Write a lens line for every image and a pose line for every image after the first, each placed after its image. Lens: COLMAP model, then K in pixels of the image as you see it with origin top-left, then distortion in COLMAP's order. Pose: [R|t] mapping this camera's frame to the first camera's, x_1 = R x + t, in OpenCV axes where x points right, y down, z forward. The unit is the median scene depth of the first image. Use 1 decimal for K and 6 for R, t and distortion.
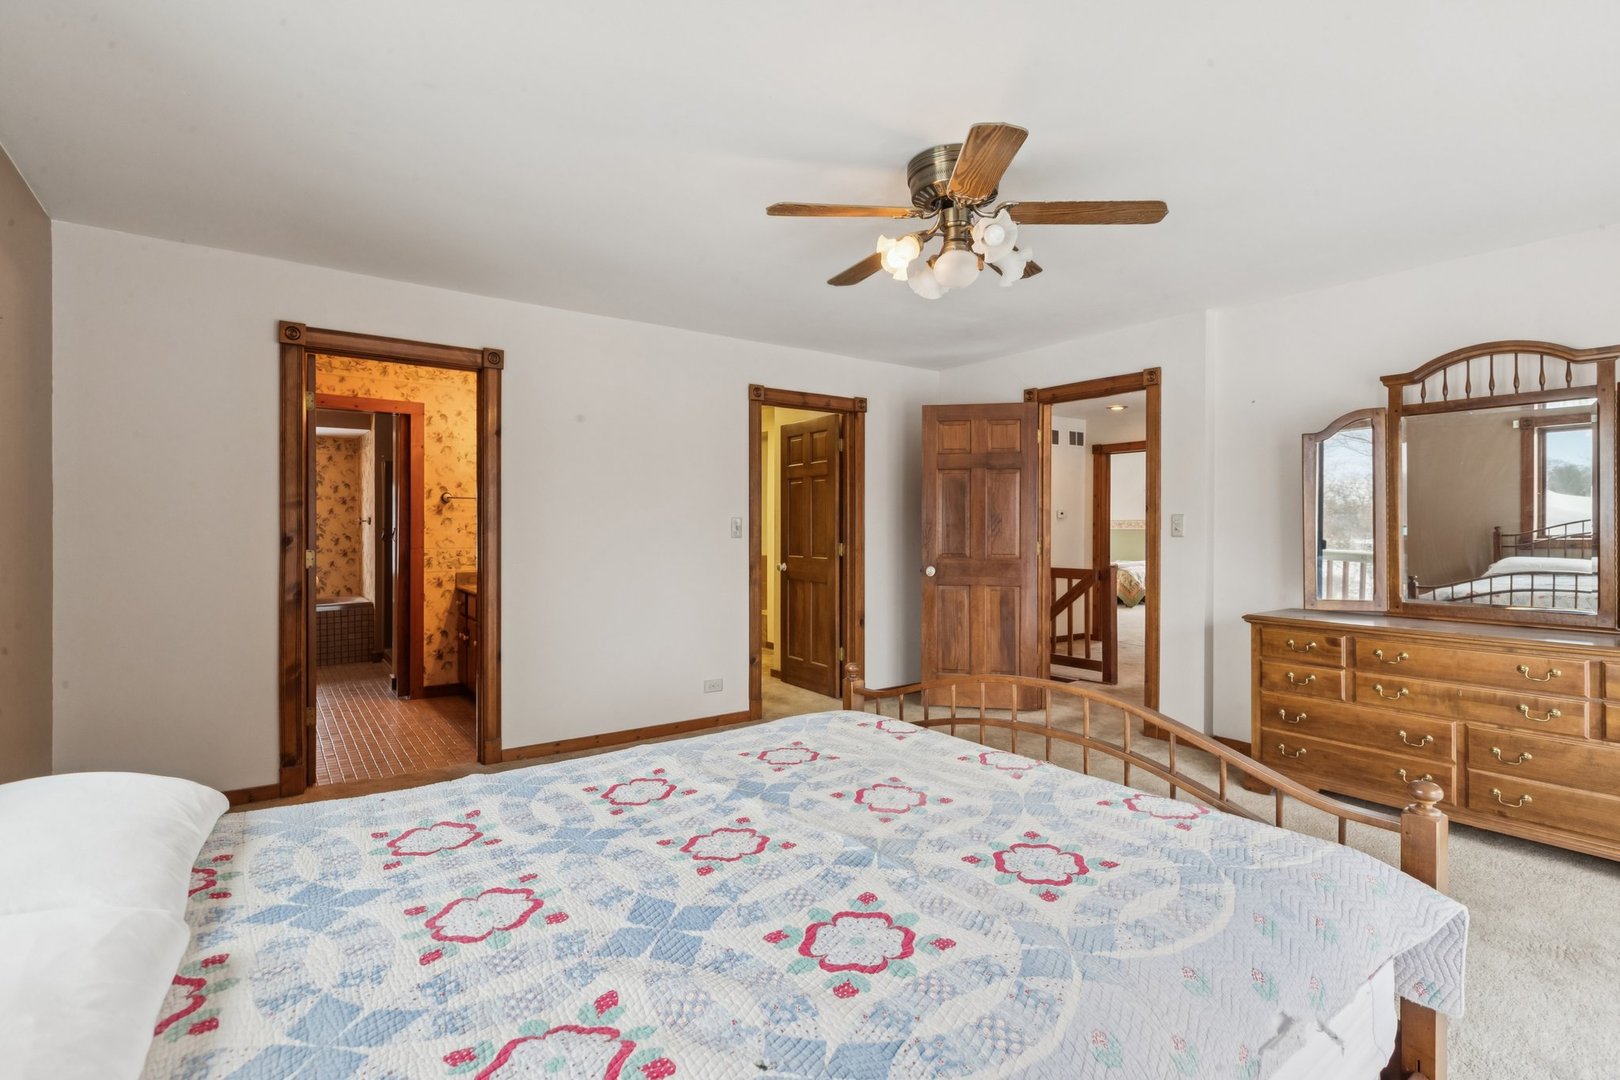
lens RADIAL K [[764.6, 0, 814.0], [0, 764.6, 531.1], [0, 0, 1]] dist [-0.002634, -0.000540]
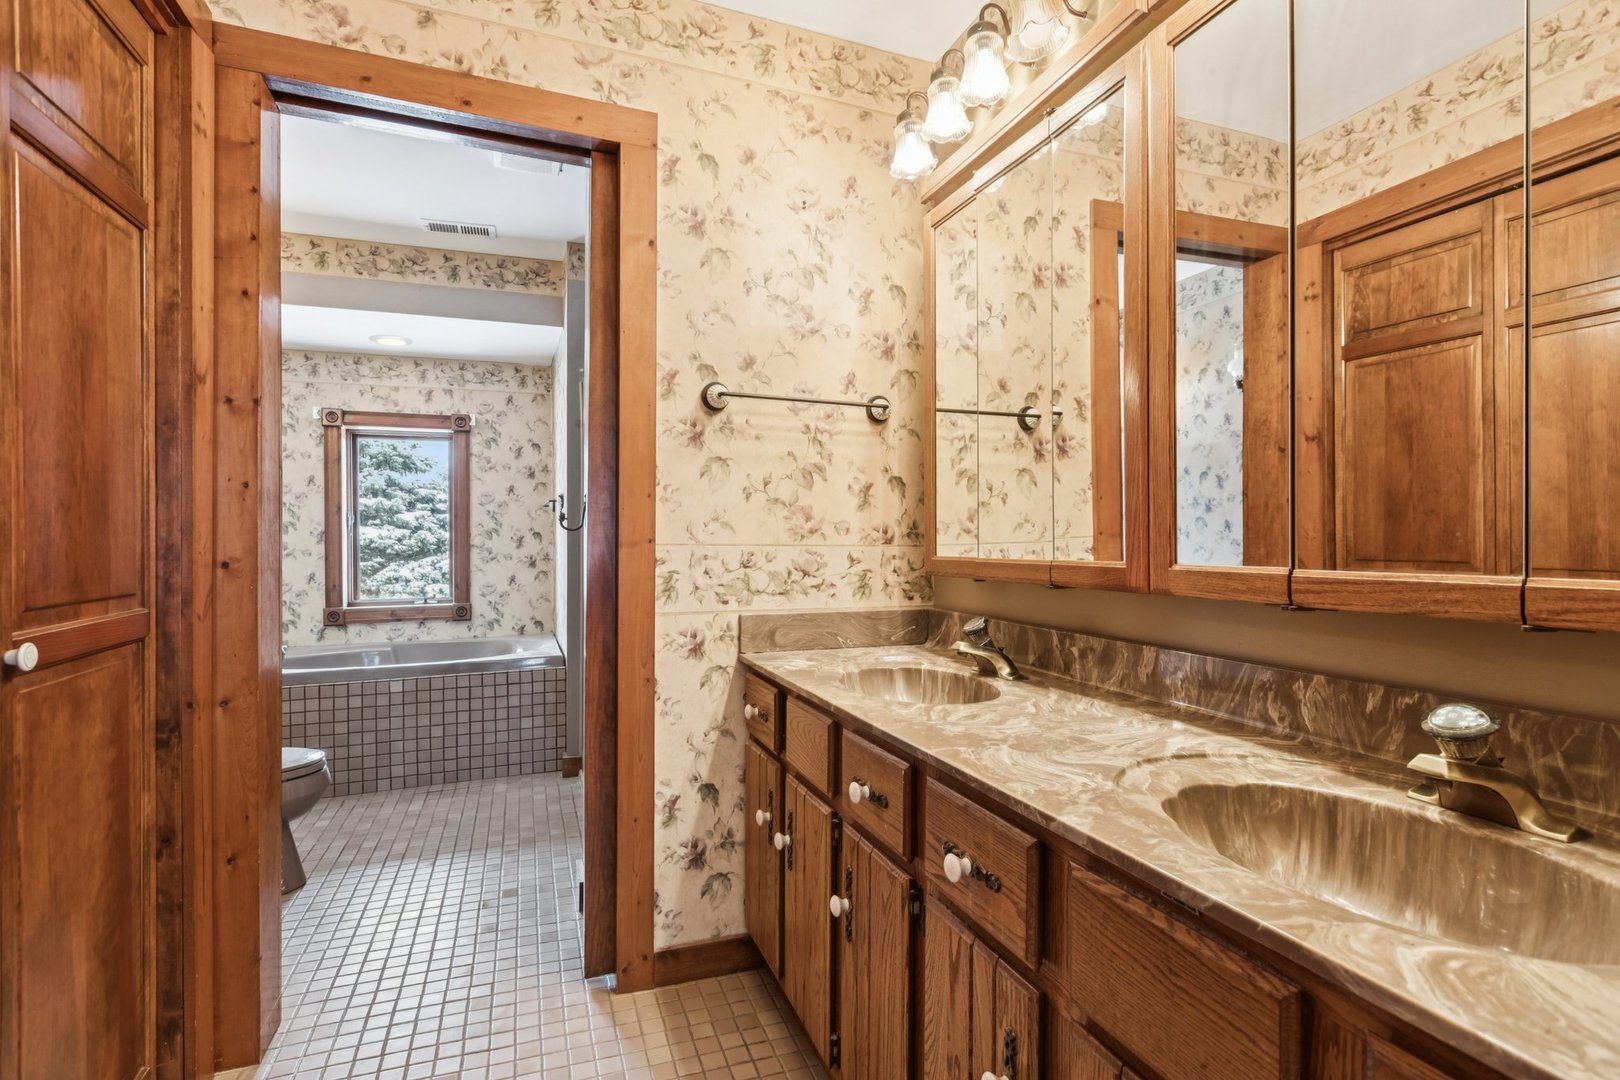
lens RADIAL K [[764.6, 0, 809.7], [0, 764.6, 541.4], [0, 0, 1]] dist [-0.002634, -0.000540]
pose [[0.963218, -0.000881, -0.268718, -0.346571], [-0.000583, 0.999985, -0.005370, 0.022507], [0.268719, 0.005329, 0.963204, 0.678247]]
